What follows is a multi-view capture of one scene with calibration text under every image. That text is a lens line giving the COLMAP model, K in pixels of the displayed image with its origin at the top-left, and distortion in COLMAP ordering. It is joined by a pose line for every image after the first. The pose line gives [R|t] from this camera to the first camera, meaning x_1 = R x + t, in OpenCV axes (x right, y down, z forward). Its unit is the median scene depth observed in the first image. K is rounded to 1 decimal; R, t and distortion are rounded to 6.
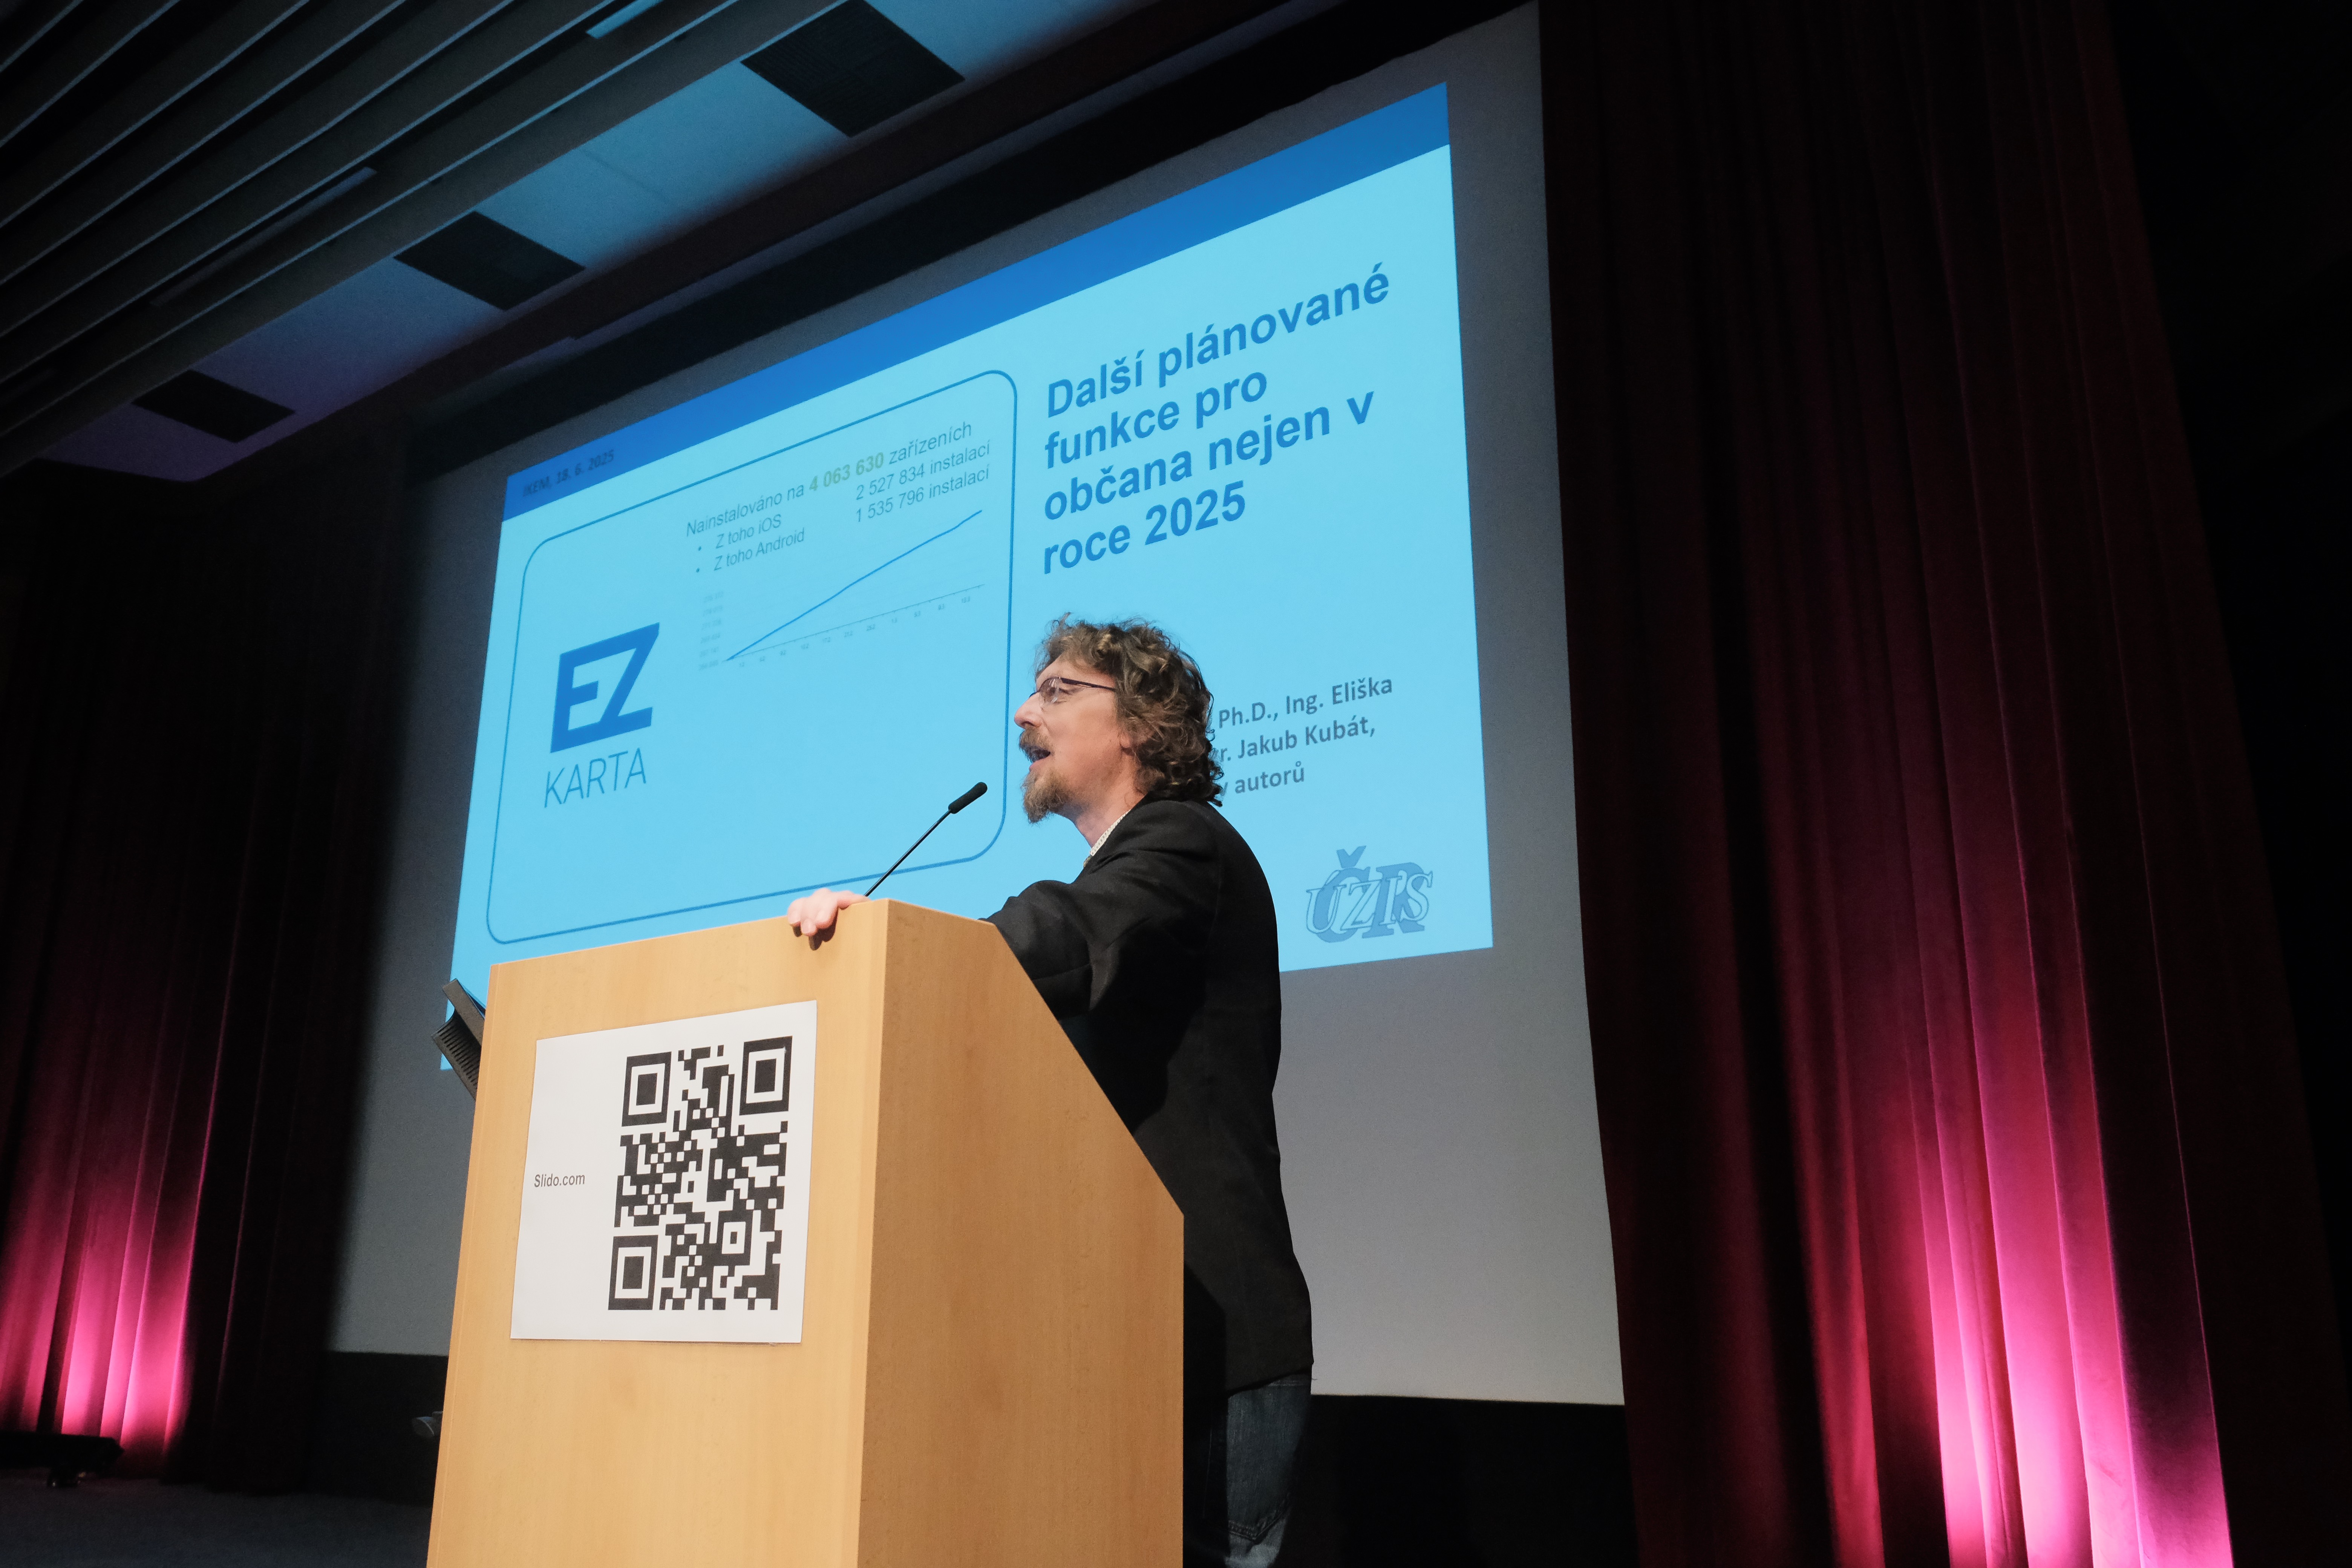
lens RADIAL K [[1830.9, 0, 1193.5], [0, 1830.9, 788.7], [0, 0, 1]] dist [-0.018705, 0.004221]
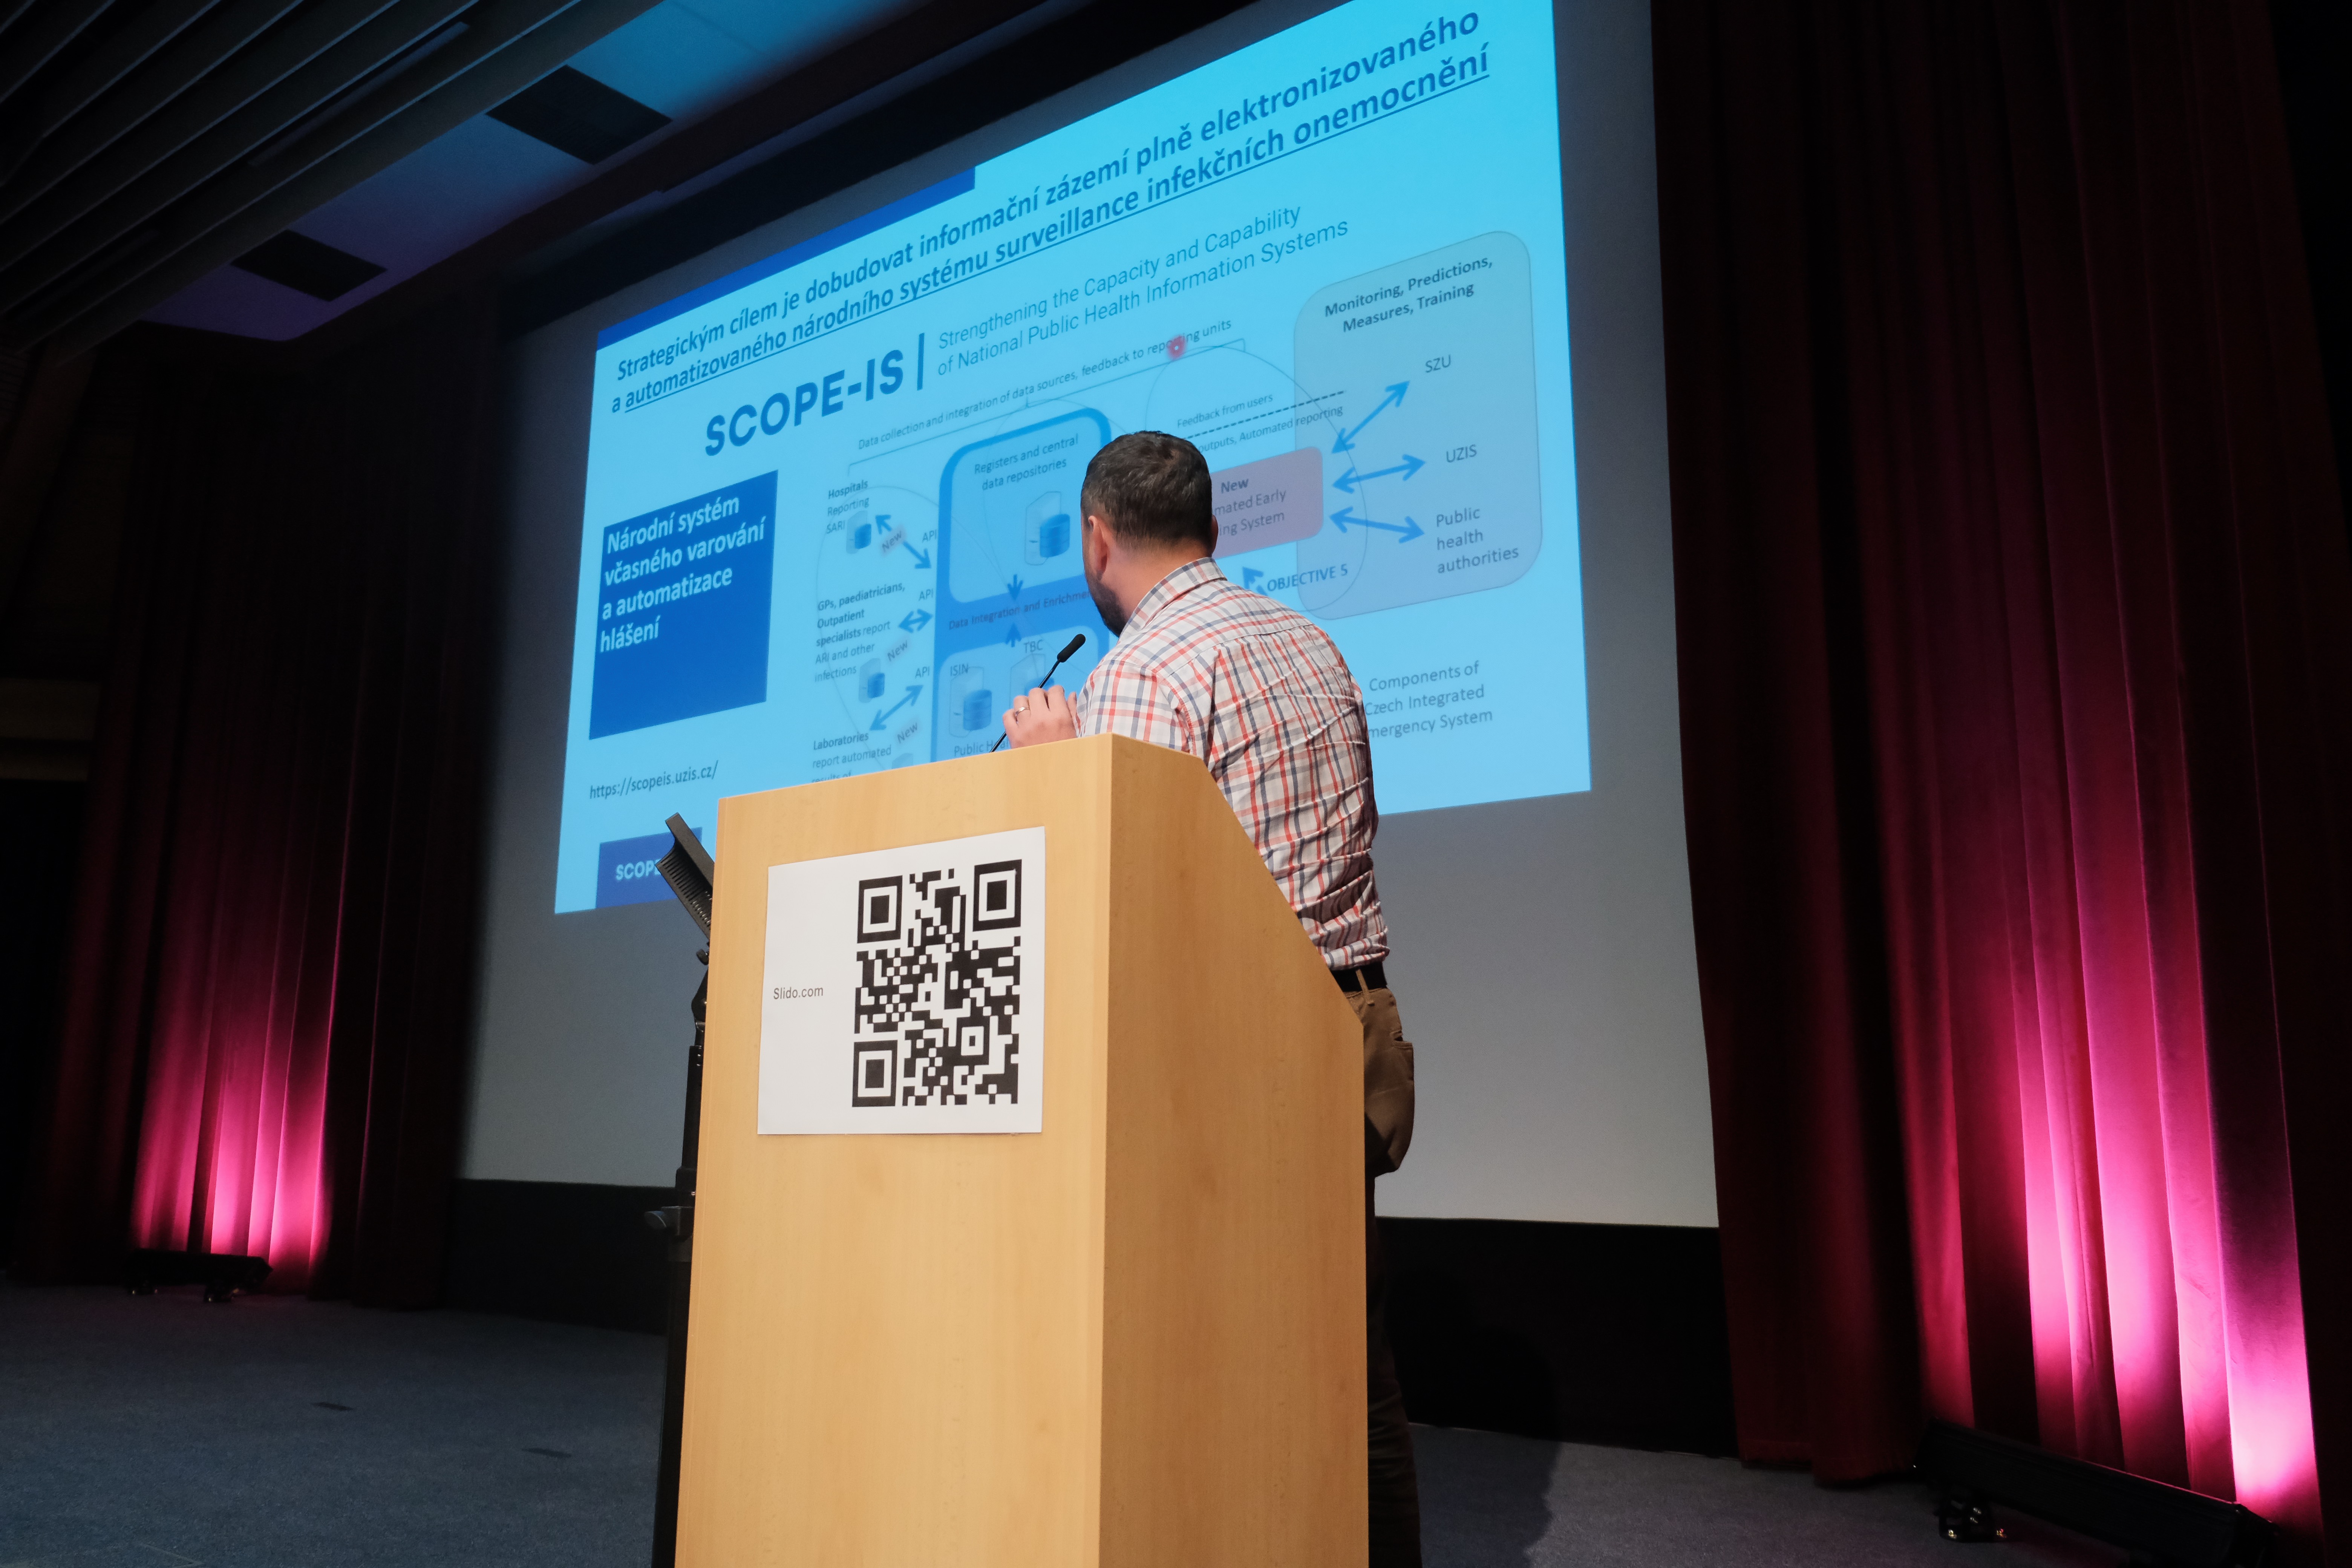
lens RADIAL K [[1831.4, 0, 1176.5], [0, 1831.4, 794.0], [0, 0, 1]] dist [-0.017366, -0.003756]
pose [[0.999213, -0.002316, -0.039603, -0.079224], [0.005624, 0.996481, 0.083626, 0.005027], [0.039270, -0.083783, 0.995710, -0.078739]]
